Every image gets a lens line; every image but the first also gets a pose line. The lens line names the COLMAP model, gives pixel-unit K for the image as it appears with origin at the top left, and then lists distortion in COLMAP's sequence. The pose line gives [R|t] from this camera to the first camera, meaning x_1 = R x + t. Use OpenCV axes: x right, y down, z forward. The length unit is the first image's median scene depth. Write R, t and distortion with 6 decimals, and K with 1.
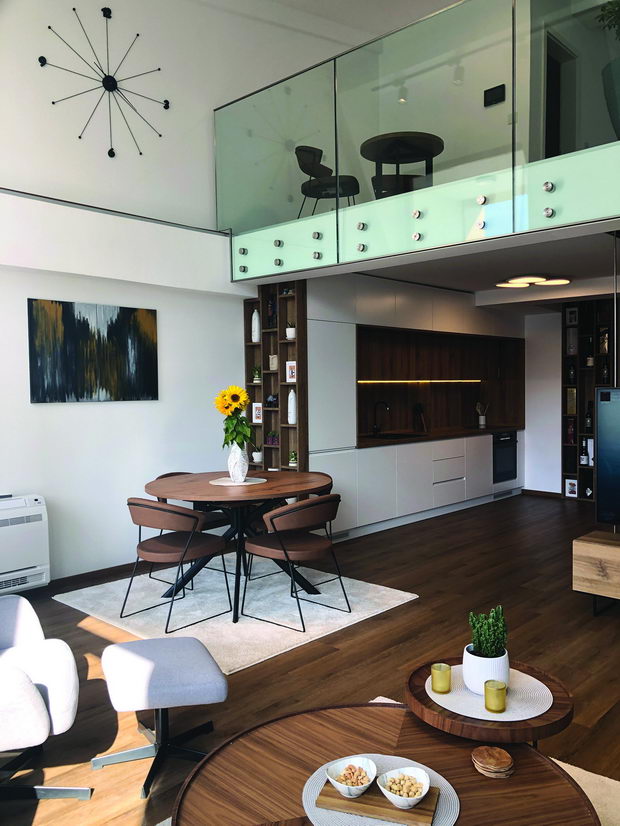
lens RADIAL K [[687.7, 0, 310.1], [0, 687.7, 413.8], [0, 0, 1]] dist [0.016529, -0.007840]
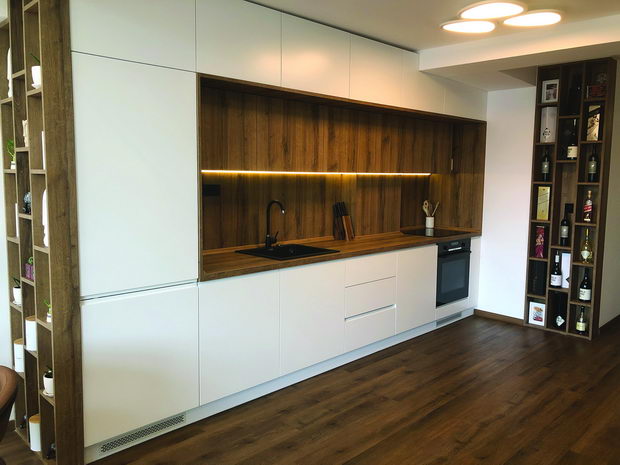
lens RADIAL K [[516.2, 0, 310.0], [0, 516.2, 228.6], [0, 0, 1]] dist [0.016529, -0.007840]
pose [[0.999259, 0.025147, -0.029152, 0.136040], [-0.023123, 0.997432, 0.067785, -0.023505], [0.030782, -0.067061, 0.997274, 0.413013]]
